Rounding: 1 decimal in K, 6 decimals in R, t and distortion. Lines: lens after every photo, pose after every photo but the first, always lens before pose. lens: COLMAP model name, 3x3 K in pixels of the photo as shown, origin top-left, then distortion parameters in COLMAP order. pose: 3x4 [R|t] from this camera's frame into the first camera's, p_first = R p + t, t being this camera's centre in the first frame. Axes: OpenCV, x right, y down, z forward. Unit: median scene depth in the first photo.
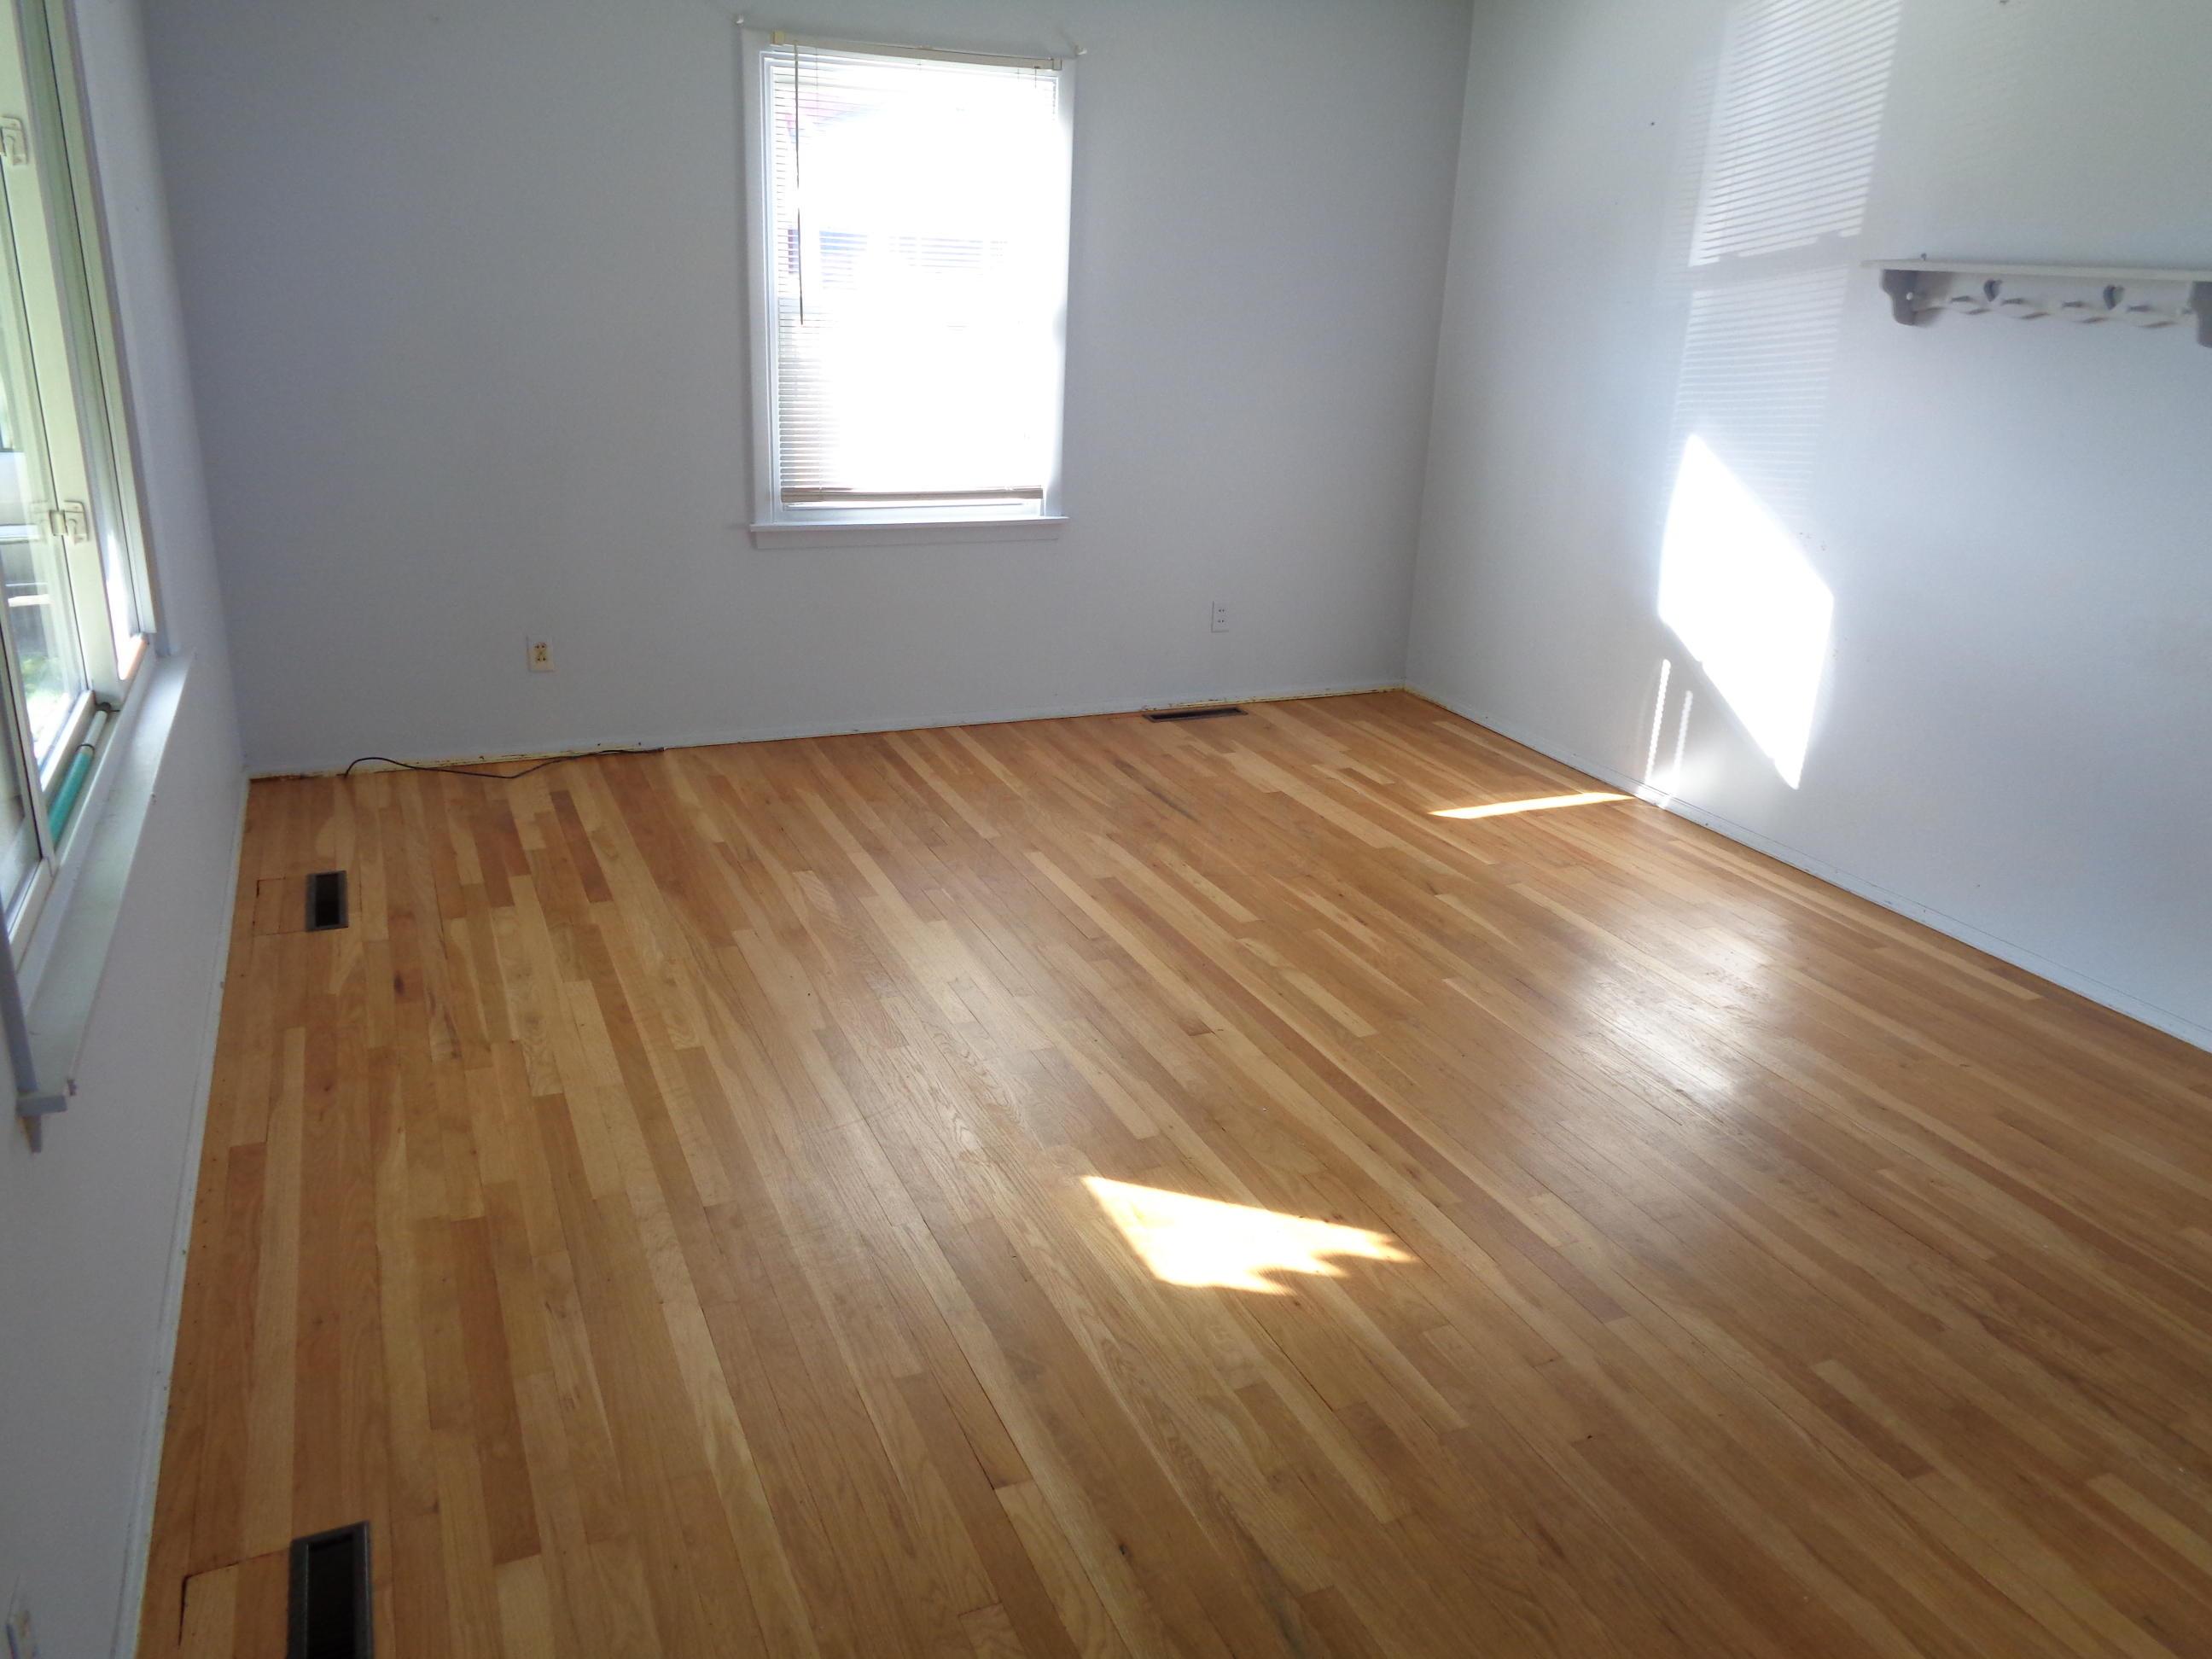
lens RADIAL K [[1643.5, 0, 1117.9], [0, 1643.5, 832.7], [0, 0, 1]] dist [-0.001948, 0.002720]
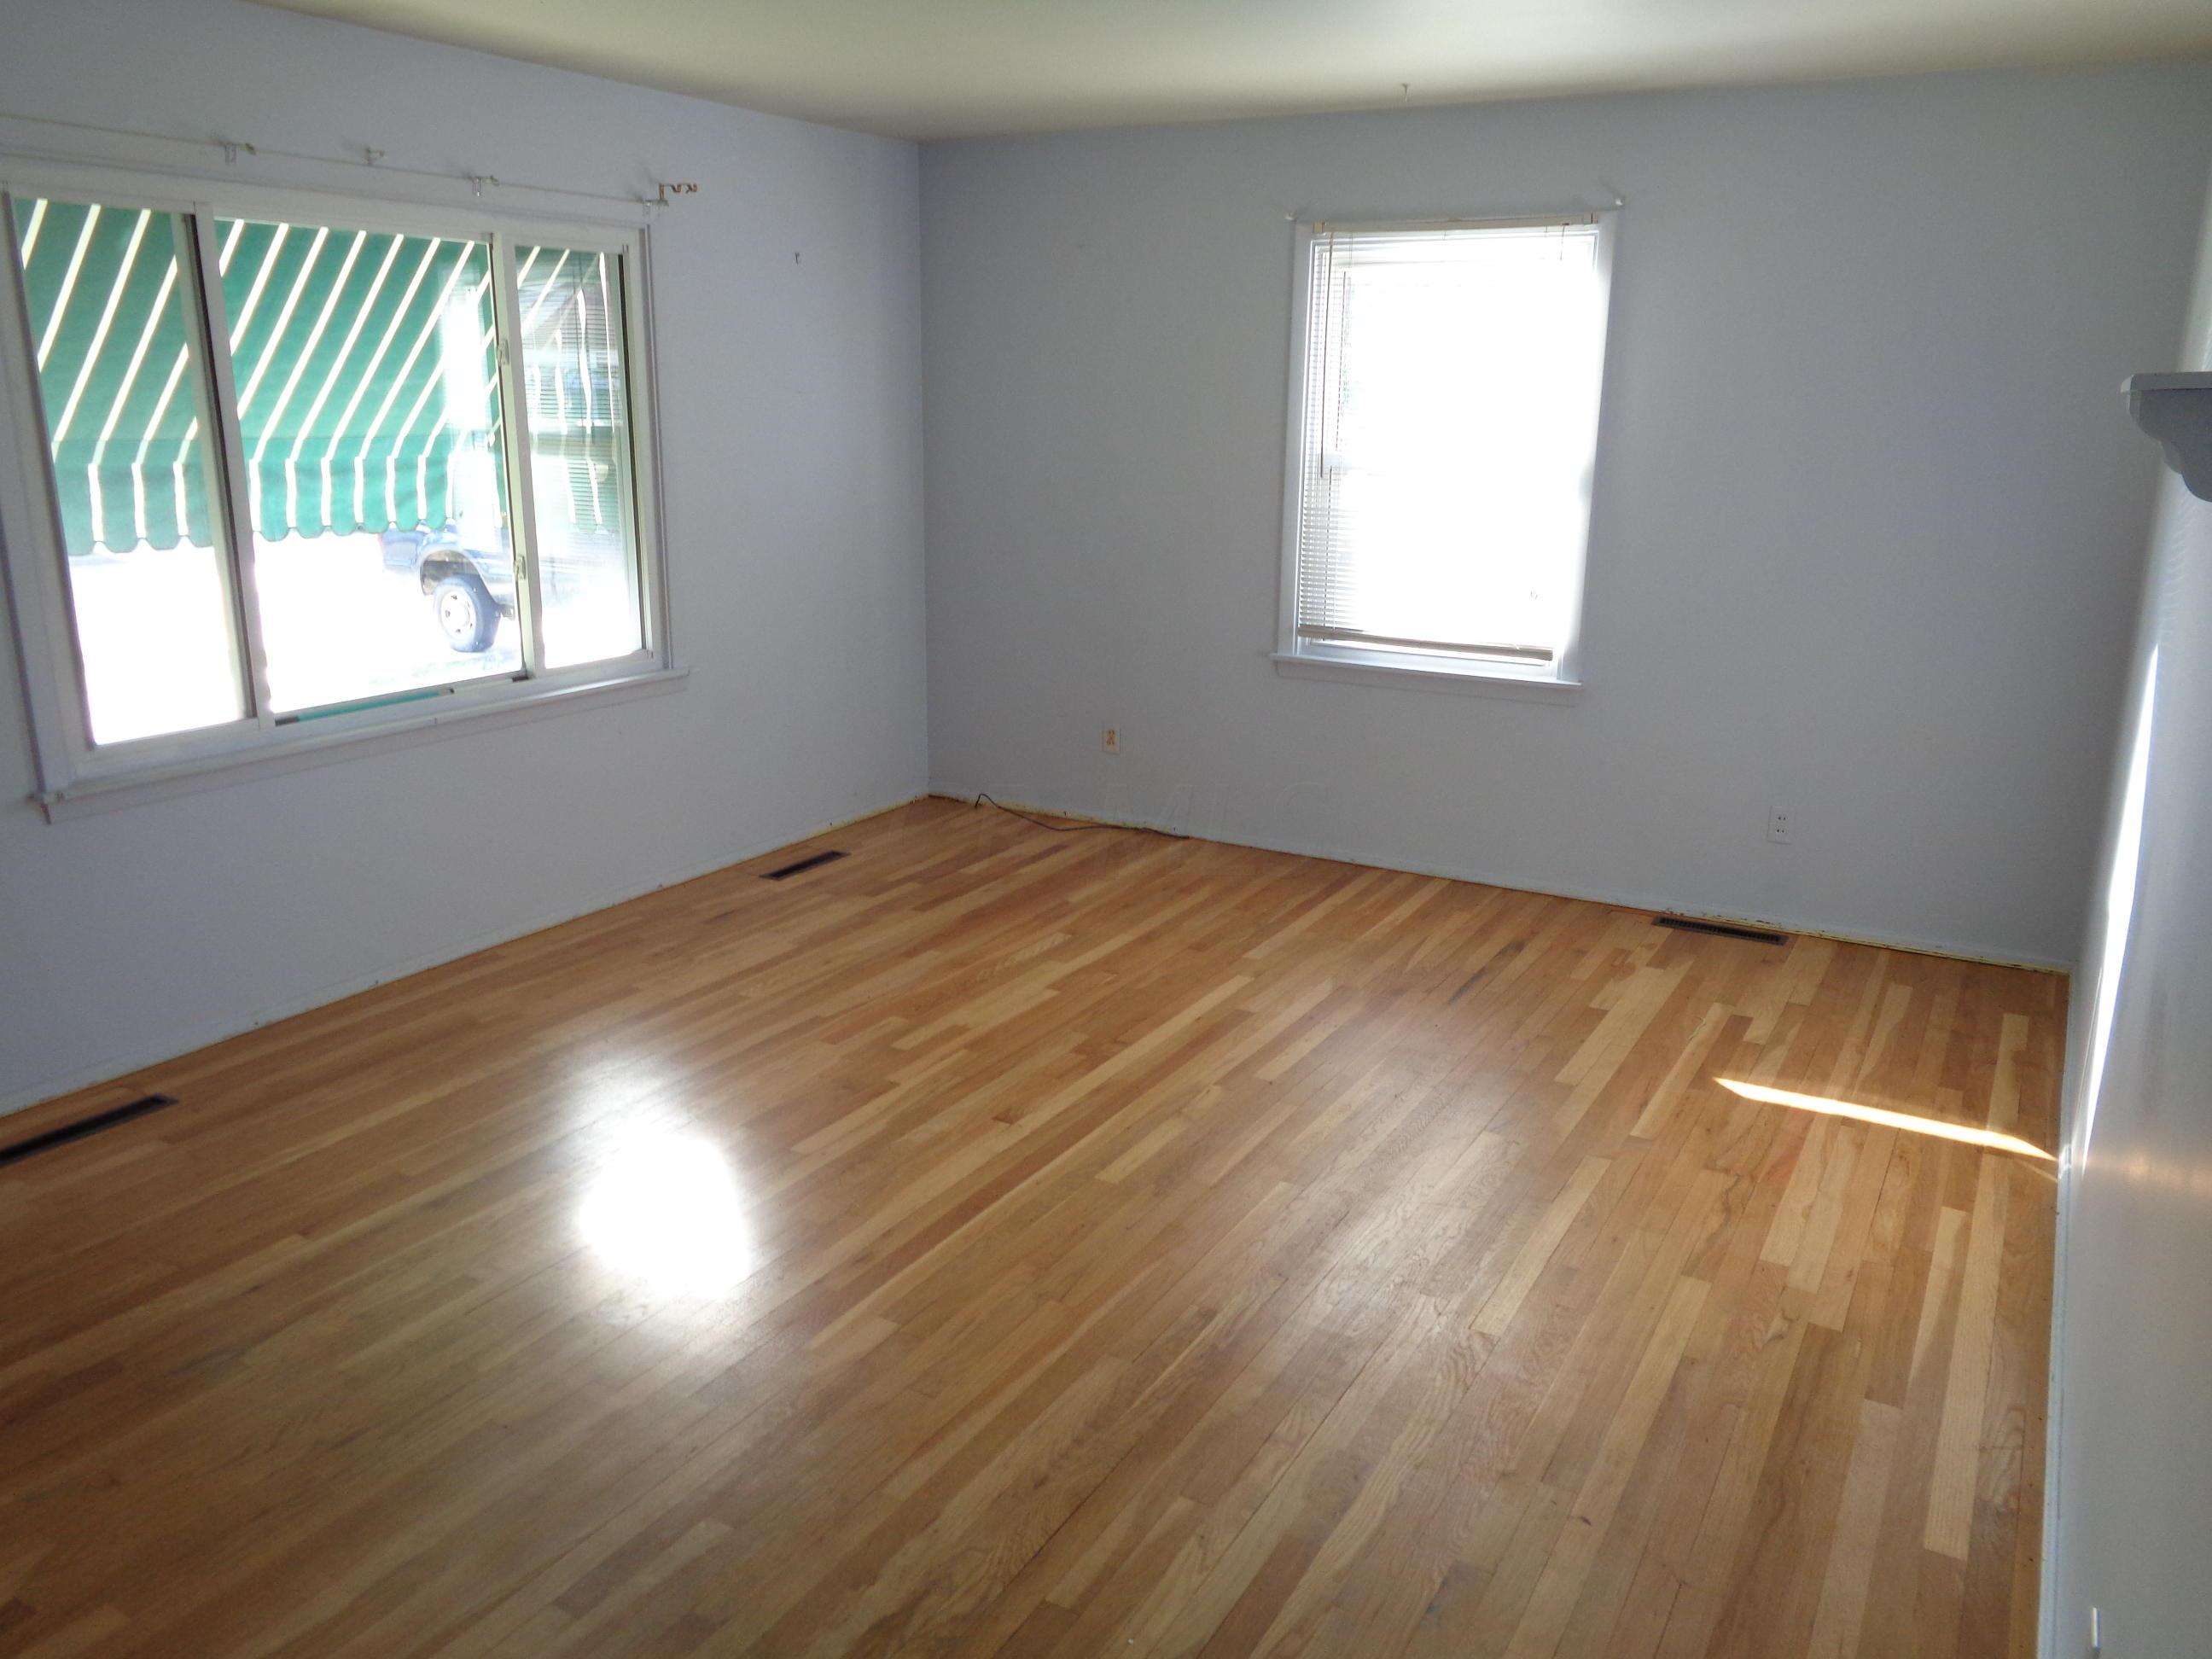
lens RADIAL K [[1643.5, 0, 1117.9], [0, 1643.5, 832.7], [0, 0, 1]] dist [-0.001948, 0.002720]
pose [[0.586220, 0.175938, -0.790817, 0.617671], [-0.260607, 0.965204, 0.021551, -0.067425], [0.767092, 0.193459, 0.611673, 0.264789]]
